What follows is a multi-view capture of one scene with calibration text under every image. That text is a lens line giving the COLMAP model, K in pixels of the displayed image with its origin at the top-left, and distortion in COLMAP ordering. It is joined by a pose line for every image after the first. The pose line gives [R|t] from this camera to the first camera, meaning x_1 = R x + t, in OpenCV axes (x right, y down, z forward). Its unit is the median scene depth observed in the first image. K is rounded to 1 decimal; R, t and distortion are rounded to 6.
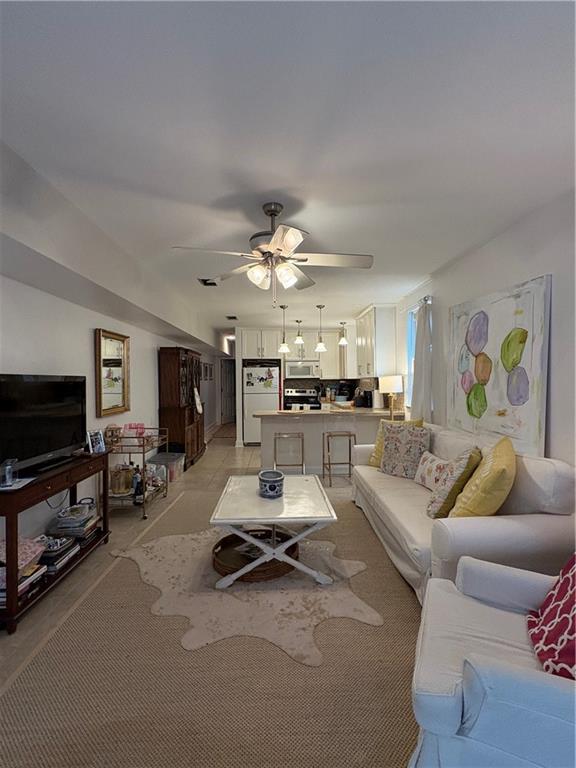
lens RADIAL K [[378.7, 0, 288.4], [0, 378.7, 383.7], [0, 0, 1]] dist [0.000479, 0.000005]
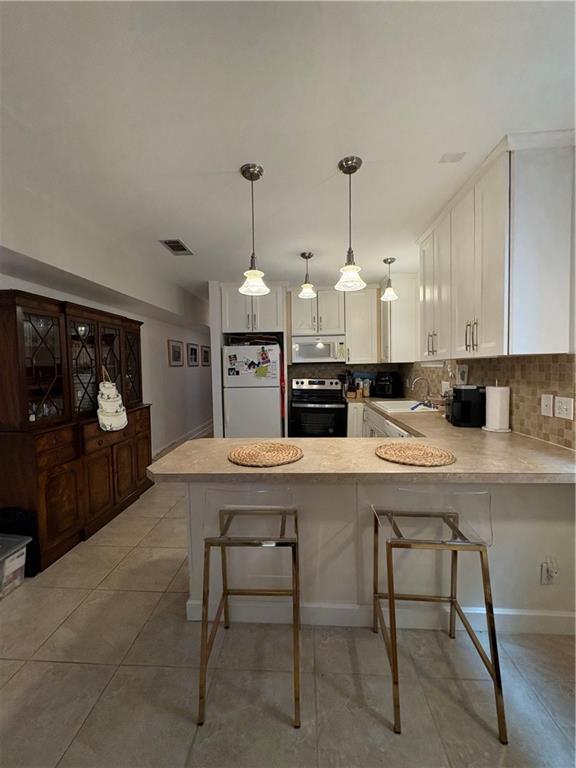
lens RADIAL K [[309.3, 0, 289.8], [0, 309.3, 381.3], [0, 0, 1]] dist [-0.003624, -0.000315]
pose [[0.995764, -0.001230, -0.091937, 0.038255], [0.005162, 0.999081, 0.042543, -0.005410], [0.091801, -0.042837, 0.994856, 0.490973]]
